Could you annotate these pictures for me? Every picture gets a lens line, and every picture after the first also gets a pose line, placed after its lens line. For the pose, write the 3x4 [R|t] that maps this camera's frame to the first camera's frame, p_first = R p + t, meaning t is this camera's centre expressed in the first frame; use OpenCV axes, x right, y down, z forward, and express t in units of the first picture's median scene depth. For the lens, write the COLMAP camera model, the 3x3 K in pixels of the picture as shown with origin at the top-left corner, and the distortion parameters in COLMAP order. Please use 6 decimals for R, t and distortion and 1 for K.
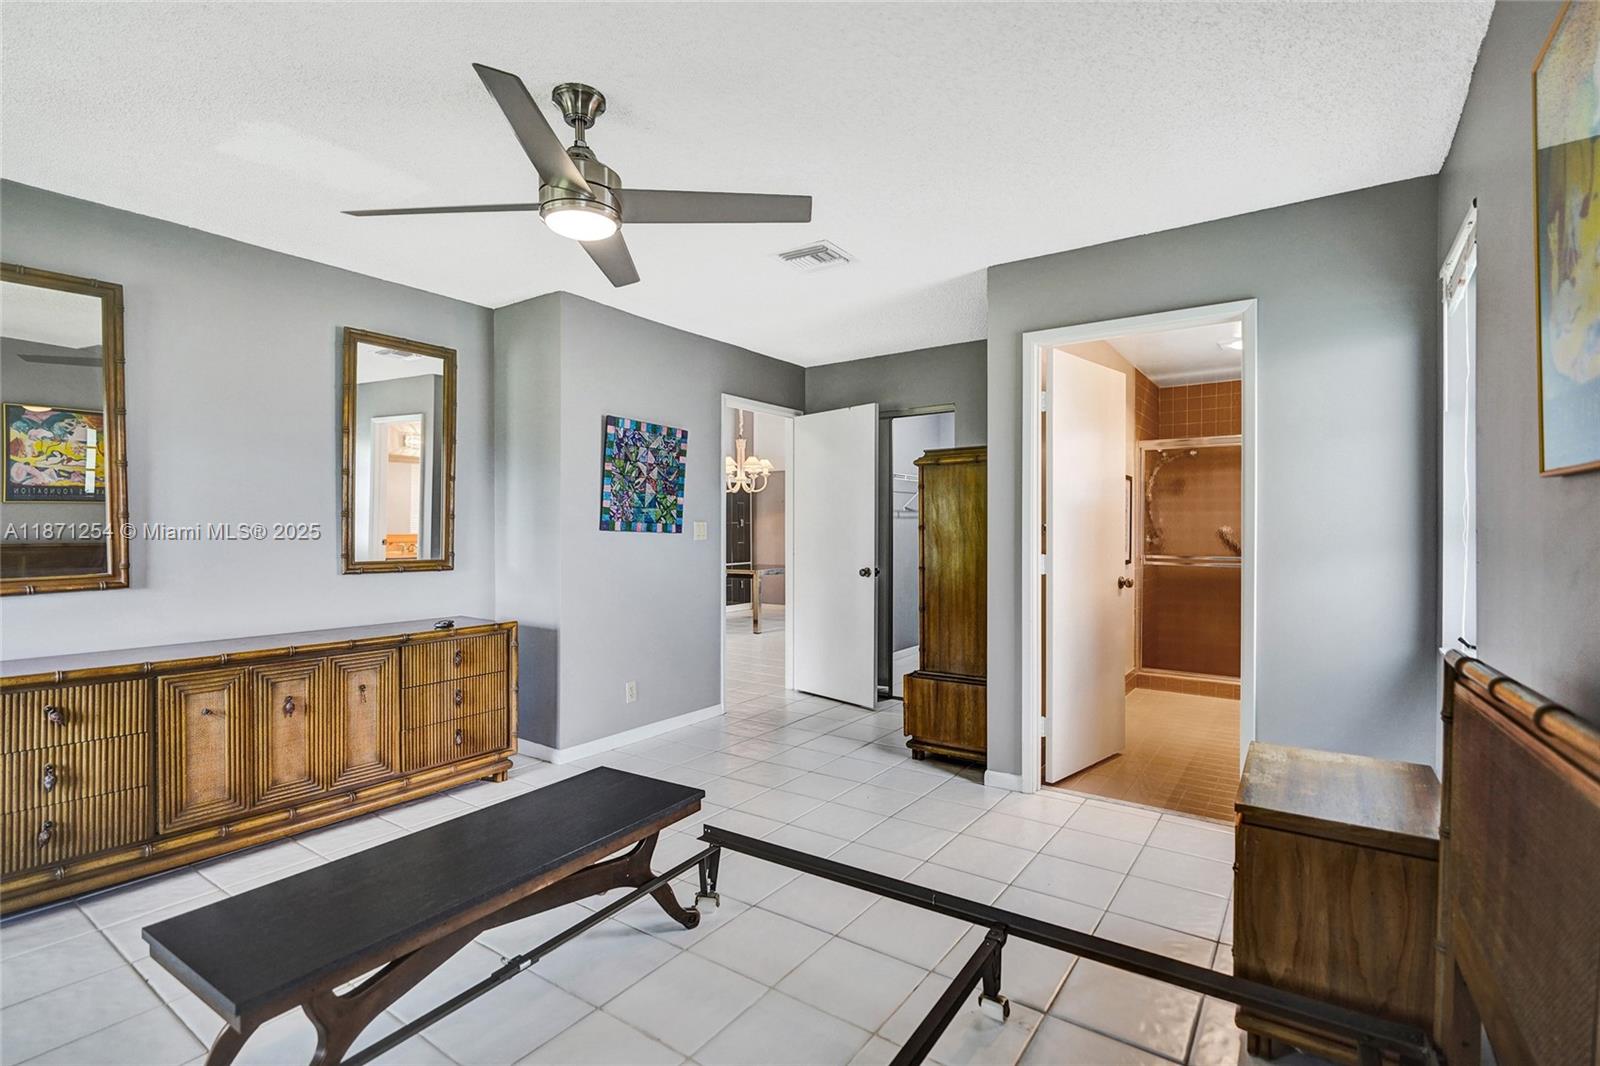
lens RADIAL K [[742.4, 0, 797.7], [0, 742.4, 536.7], [0, 0, 1]] dist [-0.055933, 0.020484]
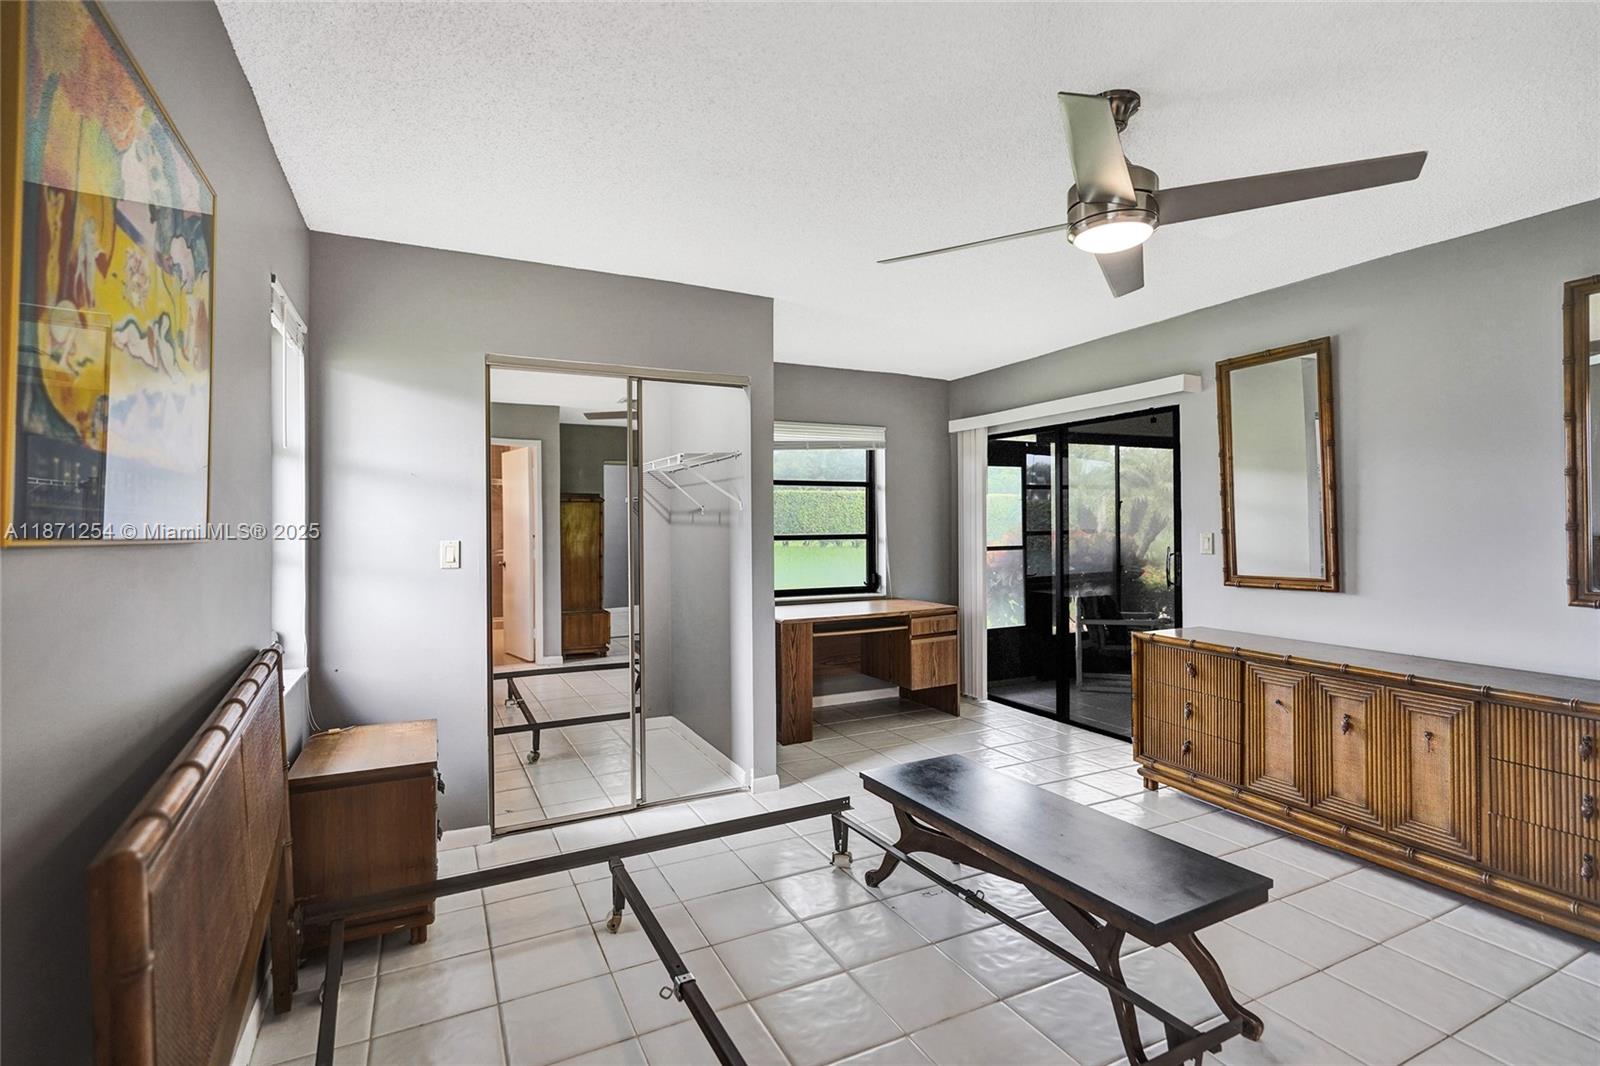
lens RADIAL K [[742.4, 0, 797.7], [0, 742.4, 536.7], [0, 0, 1]] dist [-0.055933, 0.020484]
pose [[-0.479641, 0.022570, -0.877175, 0.531301], [-0.003337, 0.999615, 0.027545, -0.049919], [0.877459, 0.016139, -0.479381, 0.809043]]
